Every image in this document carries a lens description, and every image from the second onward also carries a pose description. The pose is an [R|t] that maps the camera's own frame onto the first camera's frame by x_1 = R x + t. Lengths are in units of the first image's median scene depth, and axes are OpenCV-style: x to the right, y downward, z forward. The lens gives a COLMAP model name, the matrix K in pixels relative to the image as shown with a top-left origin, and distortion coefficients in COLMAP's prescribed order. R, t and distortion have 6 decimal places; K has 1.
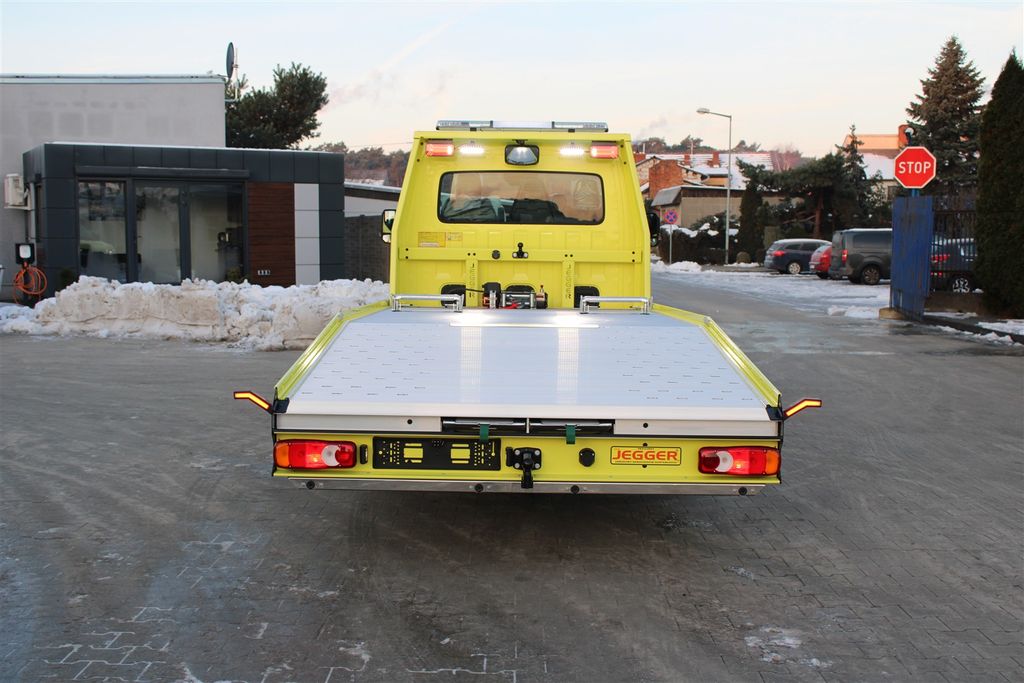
lens RADIAL K [[1184.5, 0, 512.0], [0, 1184.5, 341.5], [0, 0, 1]] dist [0.020139, 0.008173]
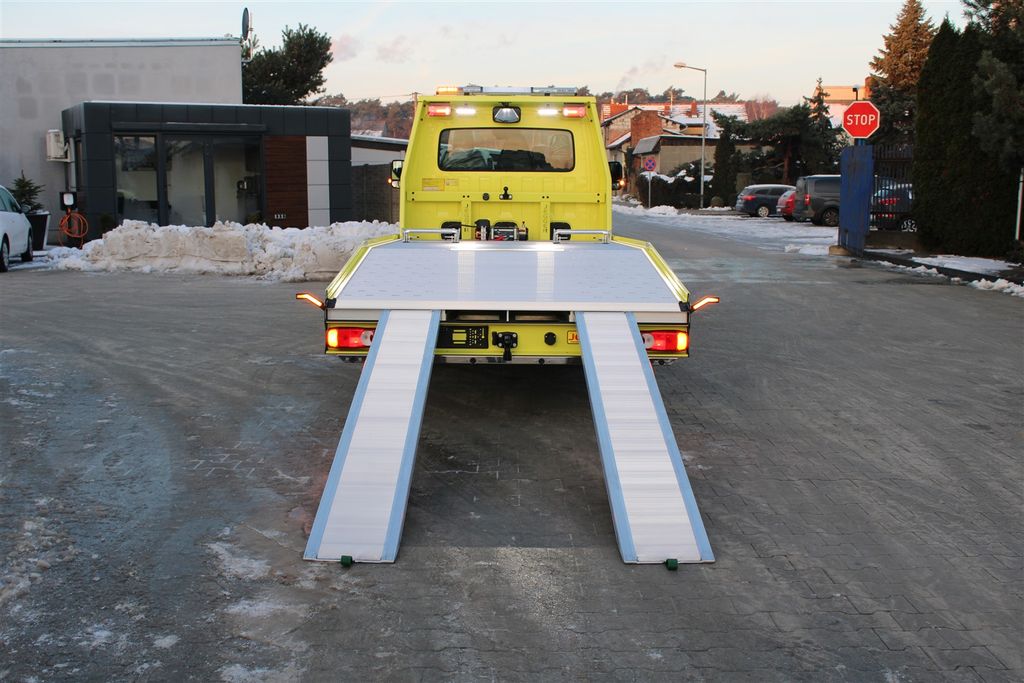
lens RADIAL K [[1135.4, 0, 512.0], [0, 1135.4, 341.5], [0, 0, 1]] dist [-0.024460, 0.015455]
pose [[0.999963, -0.005879, 0.006217, 0.003095], [0.005562, 0.998743, 0.049805, 0.010486], [-0.006502, -0.049768, 0.998740, -0.104596]]
